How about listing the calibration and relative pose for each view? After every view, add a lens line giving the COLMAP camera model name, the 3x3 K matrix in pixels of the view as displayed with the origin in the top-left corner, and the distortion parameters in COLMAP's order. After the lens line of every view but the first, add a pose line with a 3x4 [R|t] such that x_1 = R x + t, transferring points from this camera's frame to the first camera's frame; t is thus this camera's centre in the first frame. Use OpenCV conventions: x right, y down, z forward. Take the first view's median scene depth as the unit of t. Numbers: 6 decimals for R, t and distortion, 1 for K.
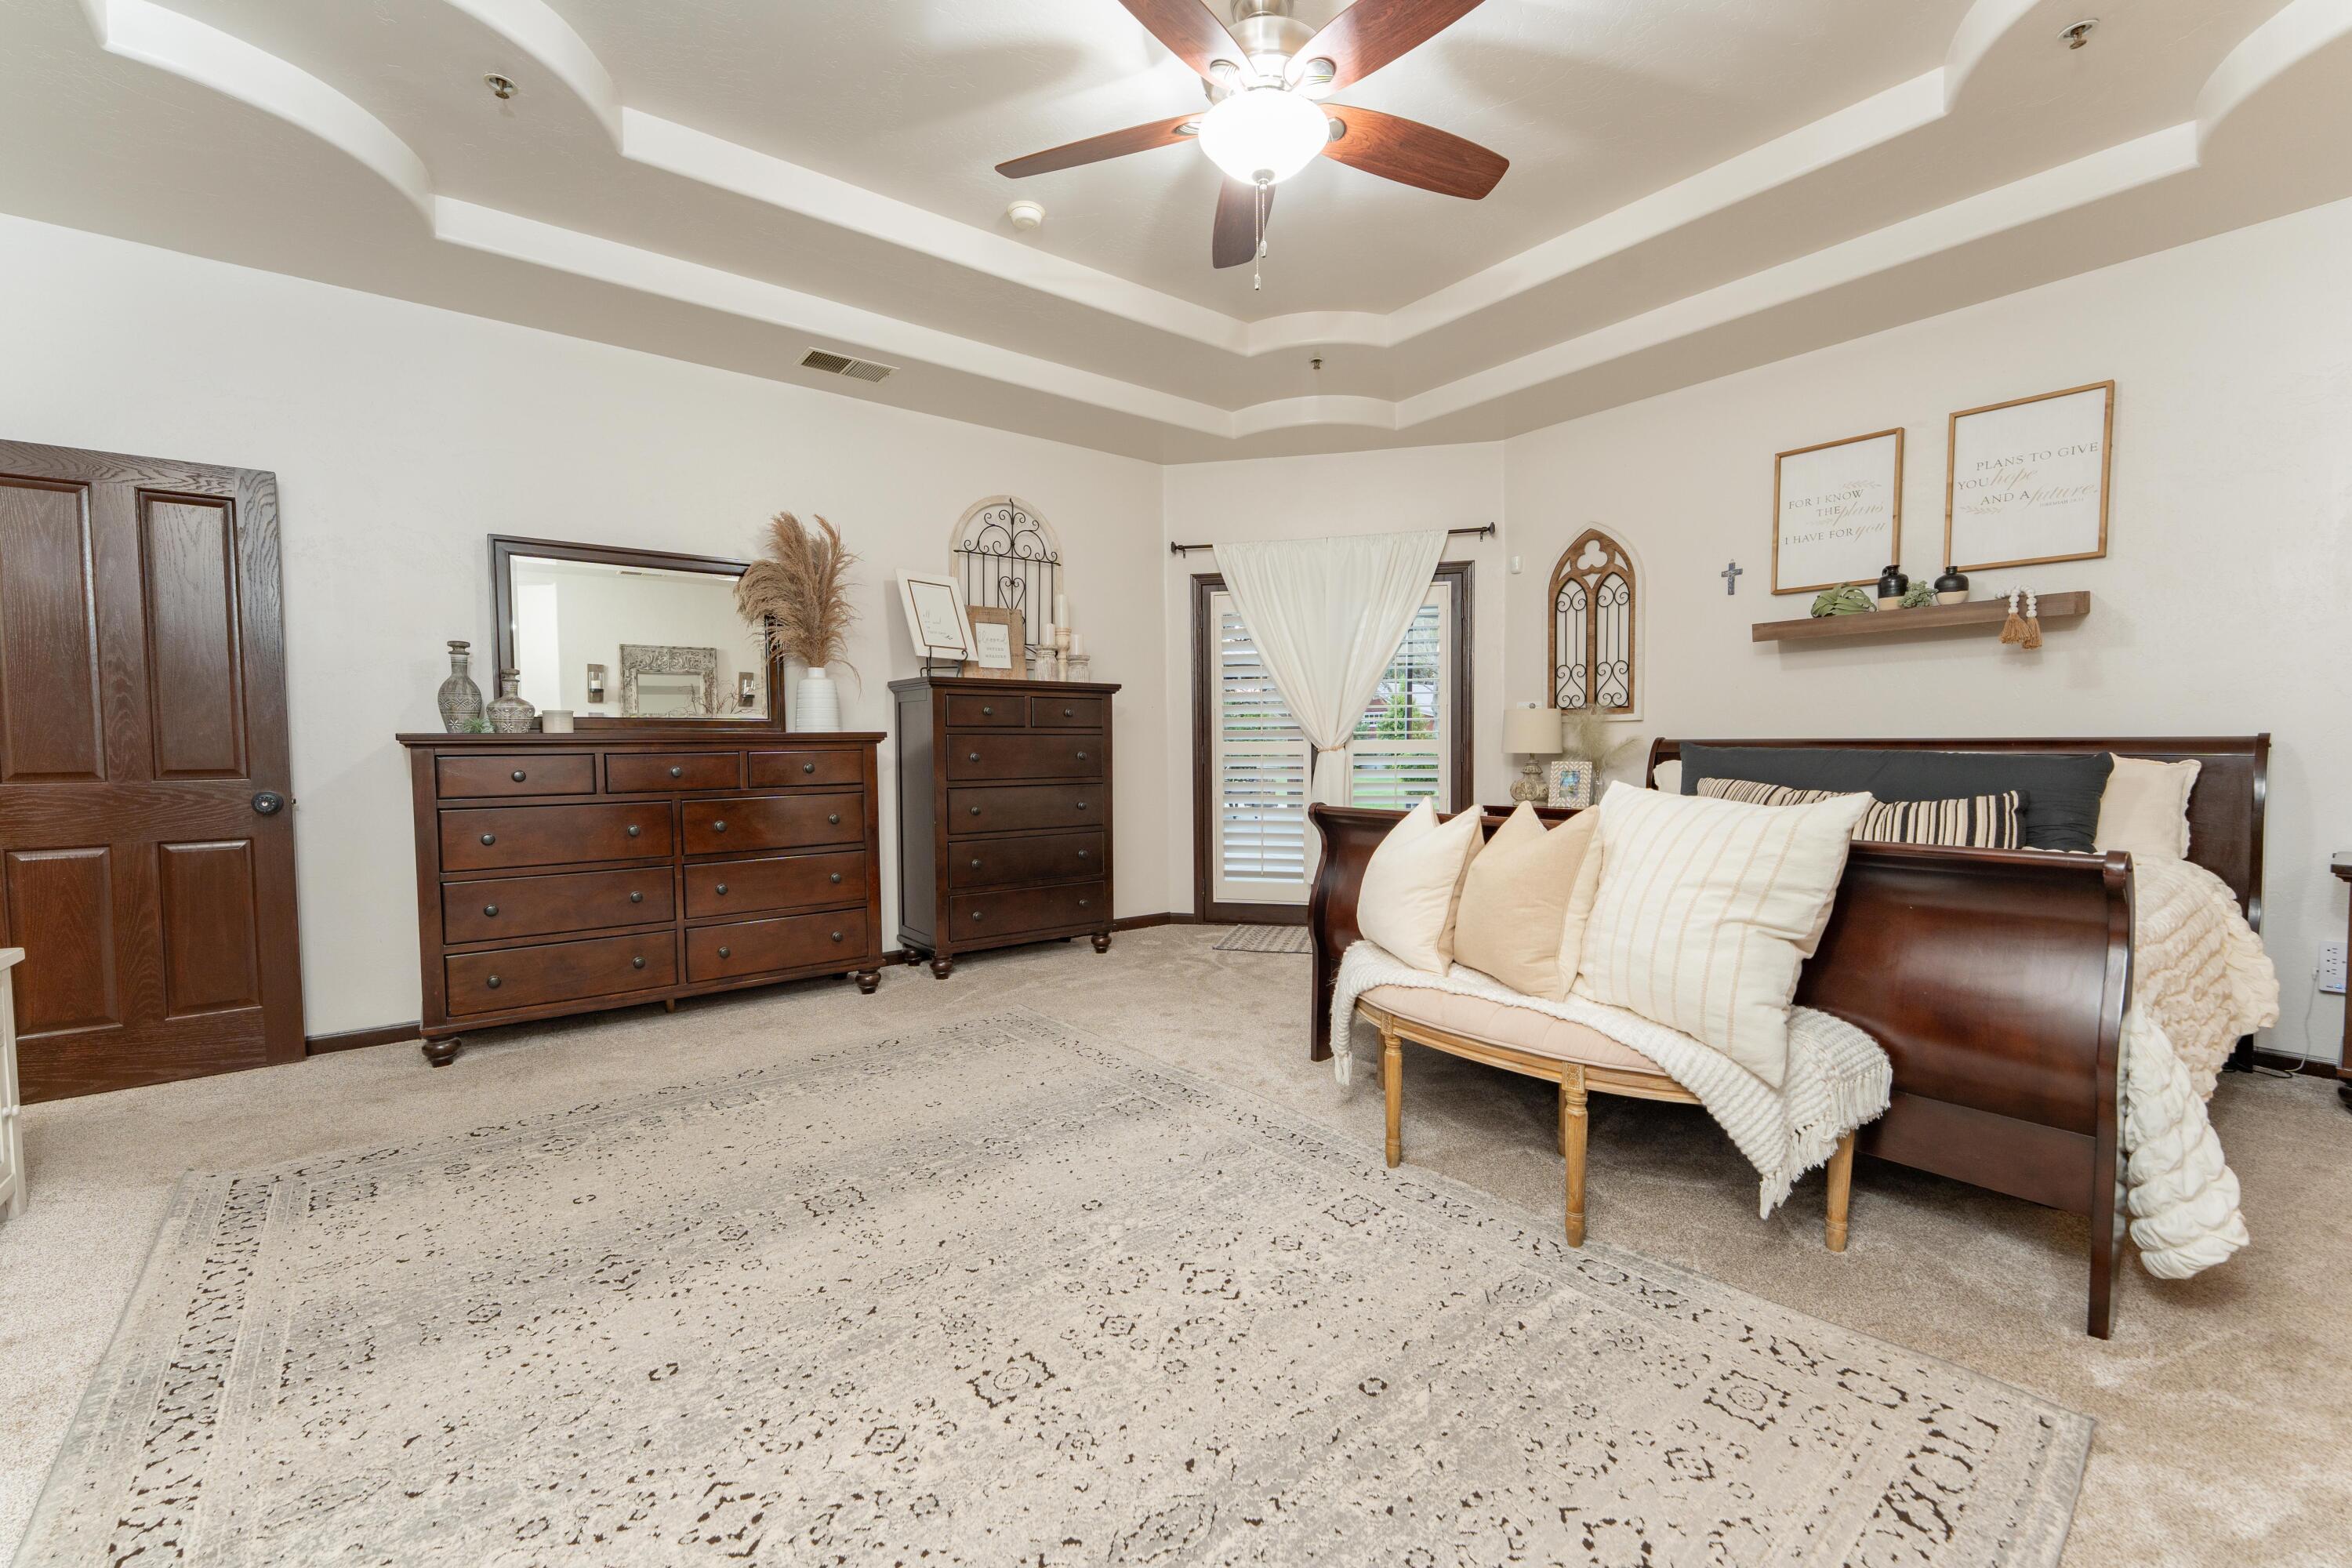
lens RADIAL K [[938.5, 0, 1173.7], [0, 938.5, 777.4], [0, 0, 1]] dist [0.002533, -0.000054]
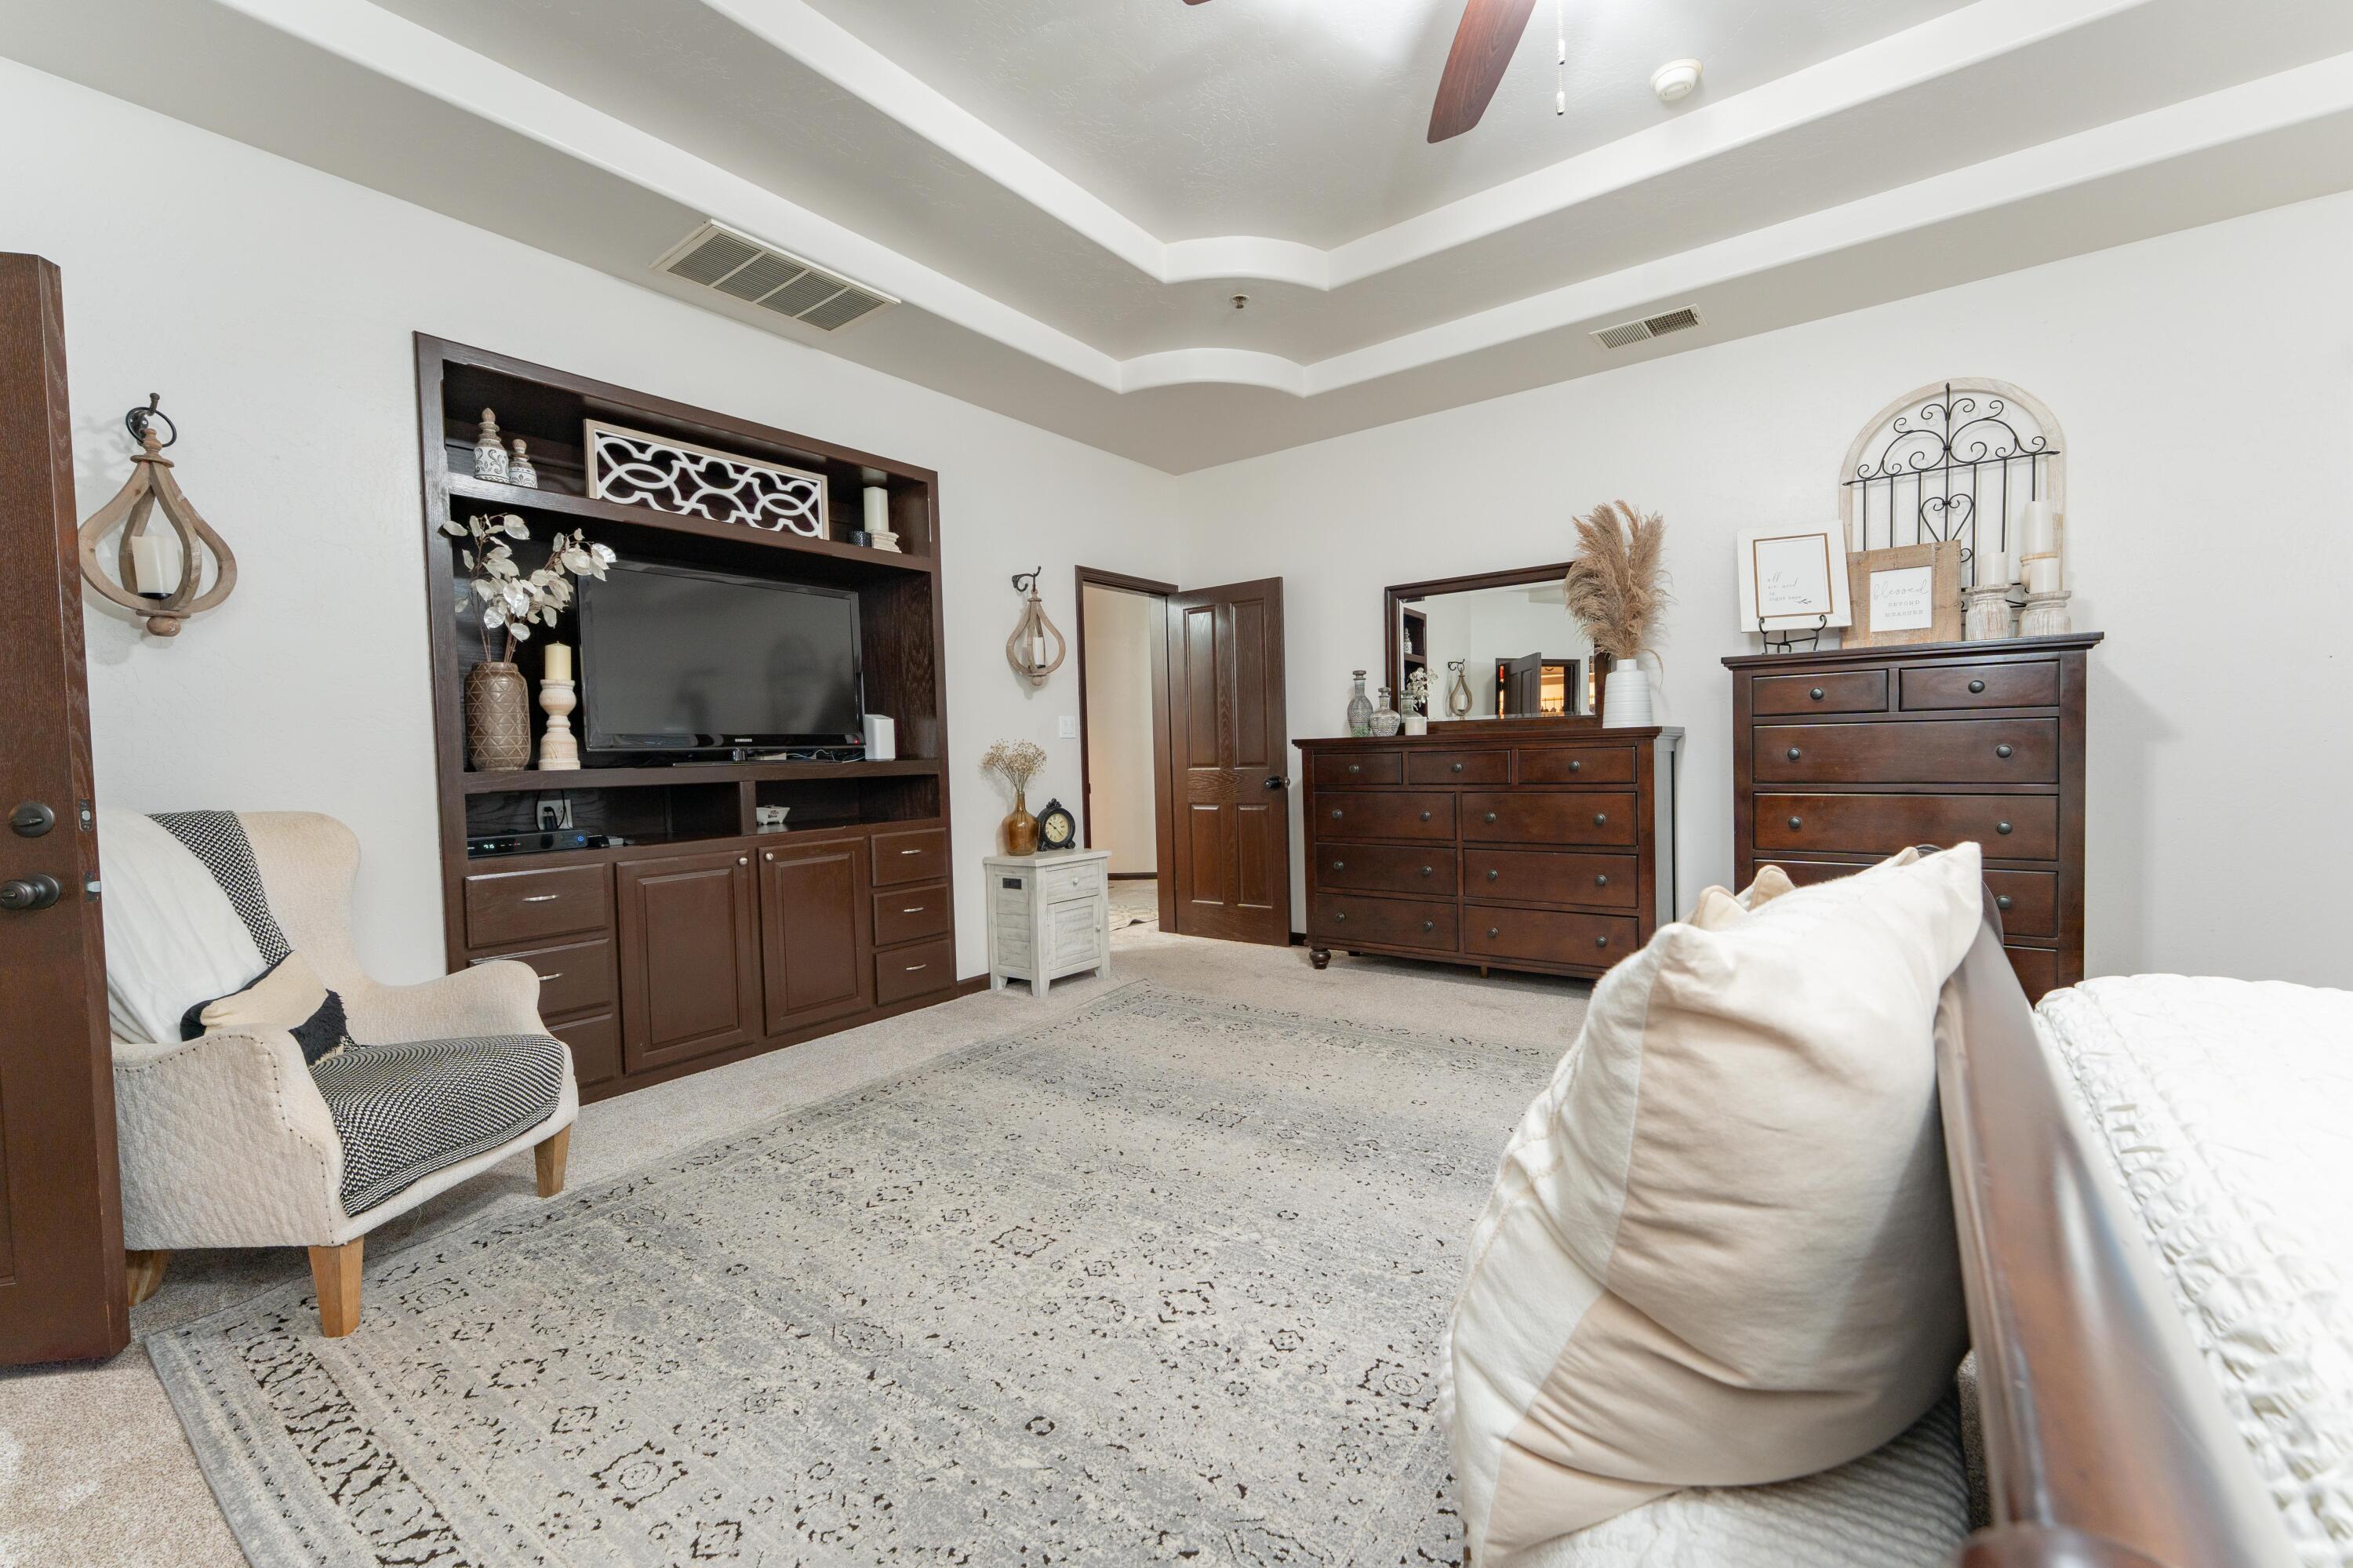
lens RADIAL K [[957.2, 0, 1209.8], [0, 957.2, 771.7], [0, 0, 1]] dist [0.001365, -0.000148]
pose [[0.282072, 0.022317, -0.959134, 0.724816], [-0.013356, 0.999724, 0.019333, -0.027126], [0.959300, 0.007357, 0.282292, 0.538982]]
